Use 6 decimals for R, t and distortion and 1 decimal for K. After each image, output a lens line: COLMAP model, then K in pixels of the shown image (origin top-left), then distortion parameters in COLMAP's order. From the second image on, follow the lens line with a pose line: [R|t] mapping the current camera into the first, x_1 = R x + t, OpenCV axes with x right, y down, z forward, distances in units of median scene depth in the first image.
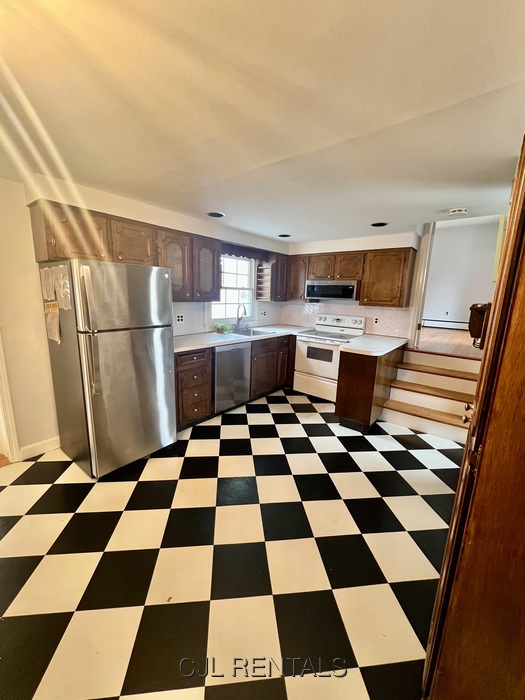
lens RADIAL K [[280.7, 0, 260.0], [0, 280.7, 348.9], [0, 0, 1]] dist [0.000601, 0.000338]
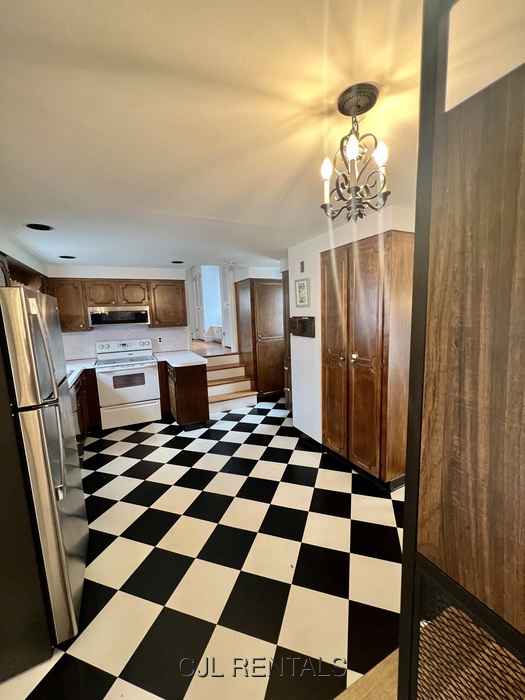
lens RADIAL K [[280.7, 0, 260.6], [0, 280.7, 352.6], [0, 0, 1]] dist [0.000601, 0.000338]
pose [[0.415312, -0.173236, 0.893032, -0.449862], [0.223221, 0.971093, 0.084568, -0.056448], [-0.881867, 0.164221, 0.441976, 0.140762]]
